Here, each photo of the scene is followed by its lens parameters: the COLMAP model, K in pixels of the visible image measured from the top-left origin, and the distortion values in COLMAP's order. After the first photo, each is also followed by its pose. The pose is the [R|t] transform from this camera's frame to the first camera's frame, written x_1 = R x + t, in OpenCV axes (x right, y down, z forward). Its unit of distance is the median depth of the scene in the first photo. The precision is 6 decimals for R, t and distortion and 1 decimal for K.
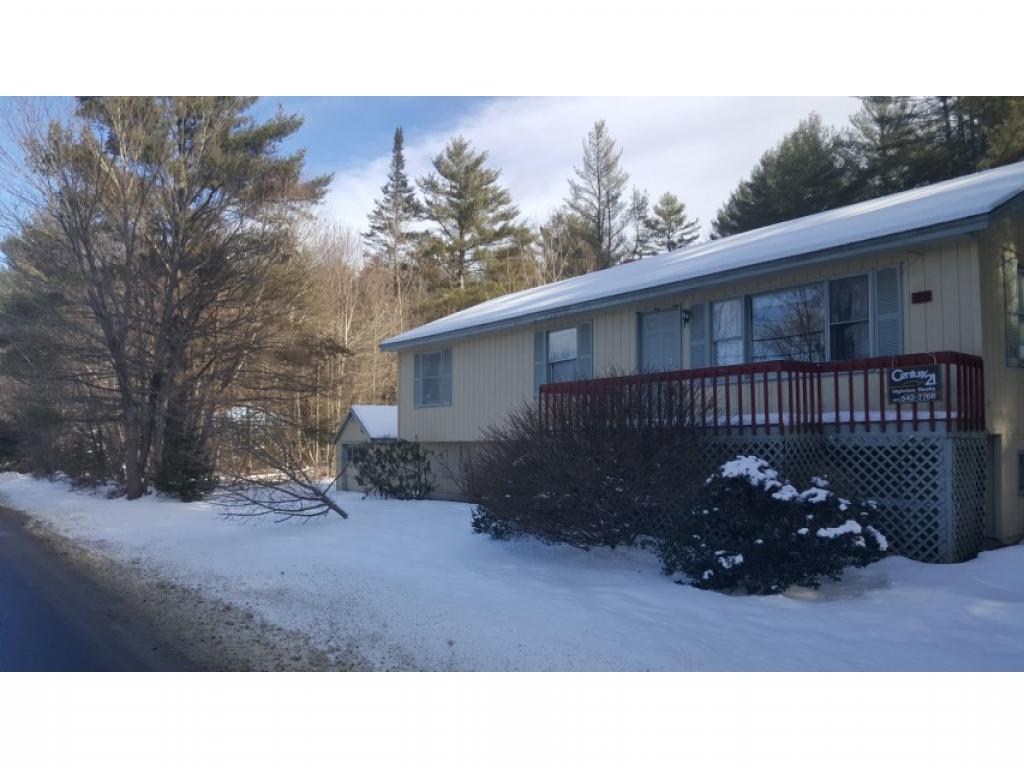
lens RADIAL K [[826.7, 0, 512.0], [0, 826.7, 384.0], [0, 0, 1]] dist [-0.000397, -0.009082]
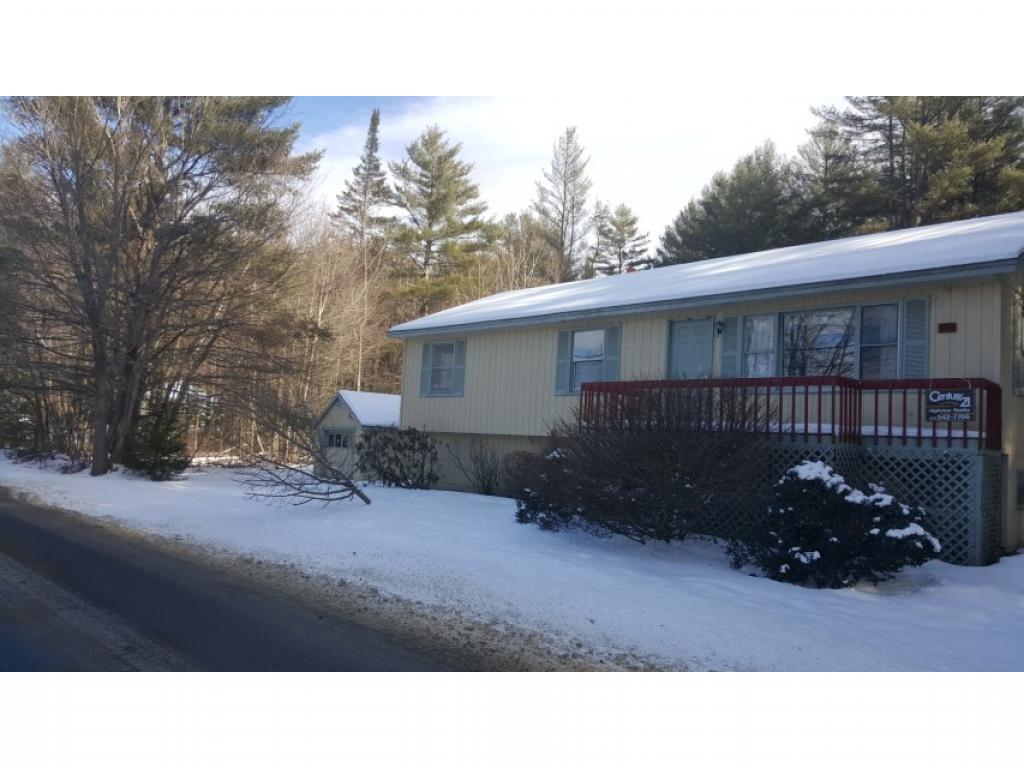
lens RADIAL K [[843.5, 0, 512.0], [0, 843.5, 384.0], [0, 0, 1]] dist [0.012268, 0.004298]
pose [[0.983363, 0.067904, 0.168485, -0.227959], [-0.067974, 0.997673, -0.005357, 0.014089], [-0.168457, -0.006185, 0.985690, -0.022160]]
